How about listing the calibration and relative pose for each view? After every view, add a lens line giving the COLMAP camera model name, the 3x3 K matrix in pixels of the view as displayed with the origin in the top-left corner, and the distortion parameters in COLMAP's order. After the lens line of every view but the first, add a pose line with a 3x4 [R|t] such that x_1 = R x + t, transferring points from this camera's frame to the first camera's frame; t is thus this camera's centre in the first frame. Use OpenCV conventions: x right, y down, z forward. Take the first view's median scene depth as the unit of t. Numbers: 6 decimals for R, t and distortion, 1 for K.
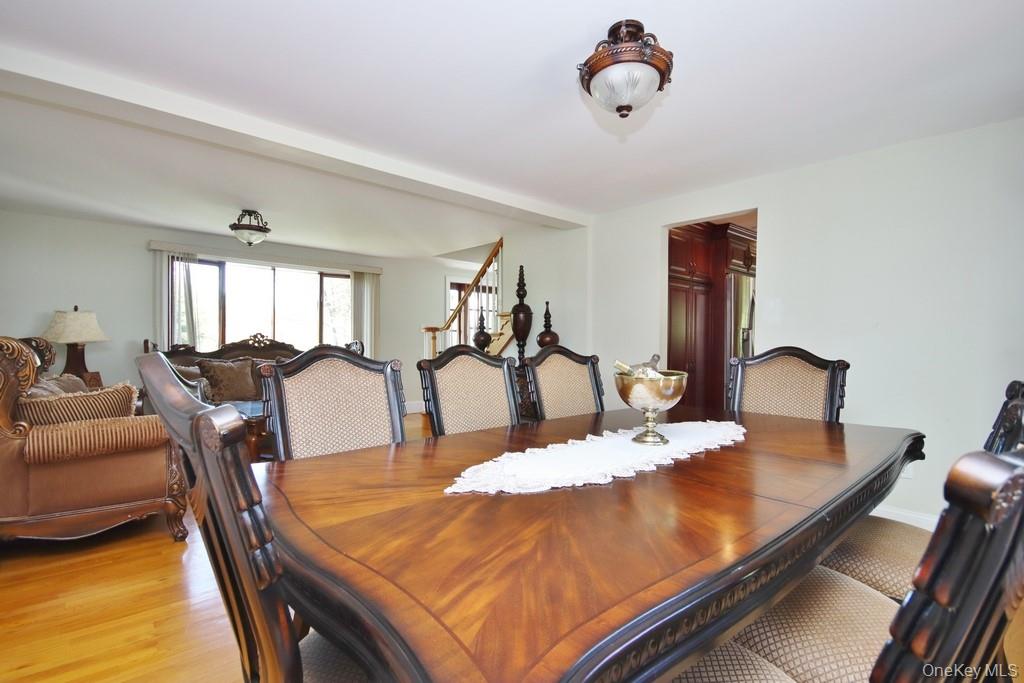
lens RADIAL K [[488.6, 0, 510.4], [0, 488.6, 346.1], [0, 0, 1]] dist [0.014893, 0.000037]
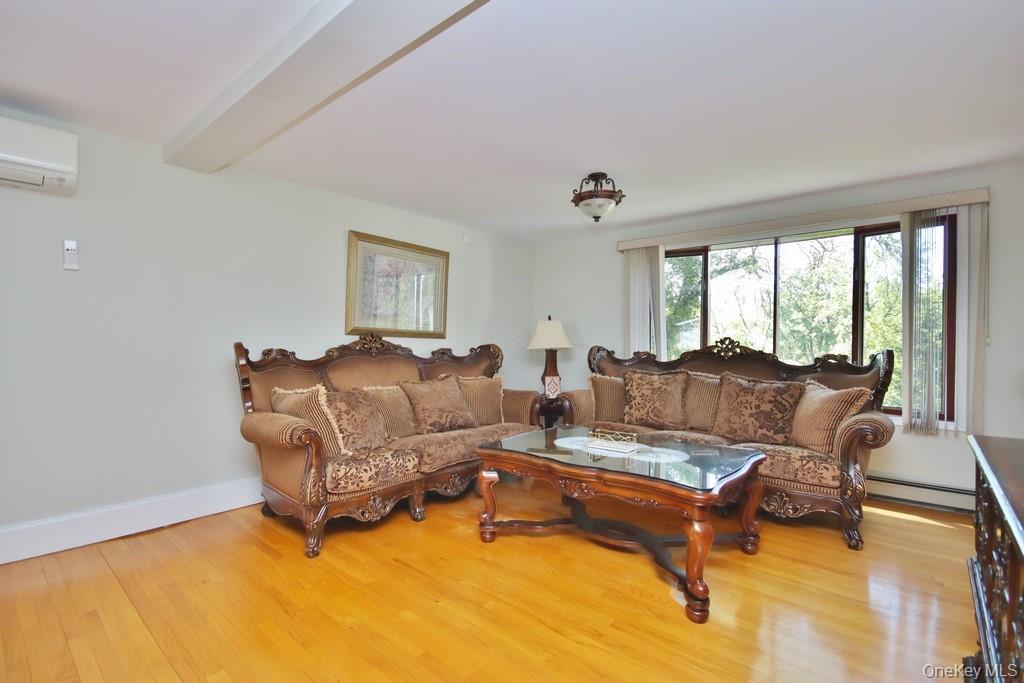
lens RADIAL K [[473.5, 0, 510.2], [0, 473.5, 344.5], [0, 0, 1]] dist [-0.002120, -0.000488]
pose [[0.133912, -0.001979, -0.990991, 0.142152], [-0.015297, 0.999875, -0.004064, -0.009291], [0.990875, 0.015703, 0.133865, 0.657692]]
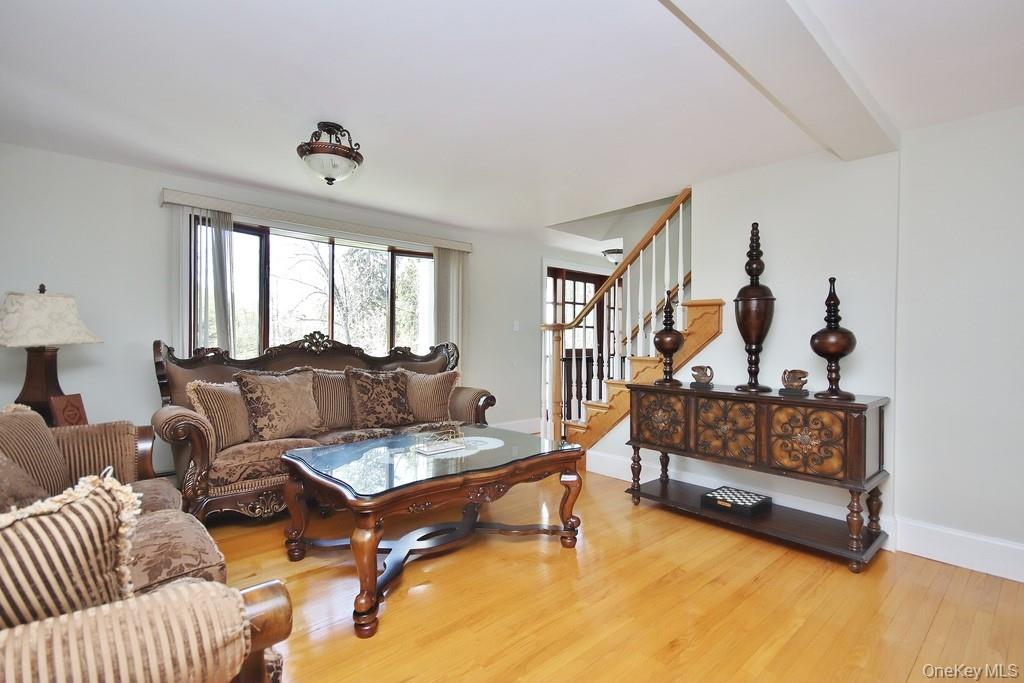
lens RADIAL K [[473.5, 0, 510.2], [0, 473.5, 344.5], [0, 0, 1]] dist [-0.002120, -0.000488]
pose [[0.999992, 0.001530, 0.003573, -0.267387], [-0.001518, 0.999993, -0.003479, -0.006651], [-0.003579, 0.003473, 0.999988, 0.363663]]
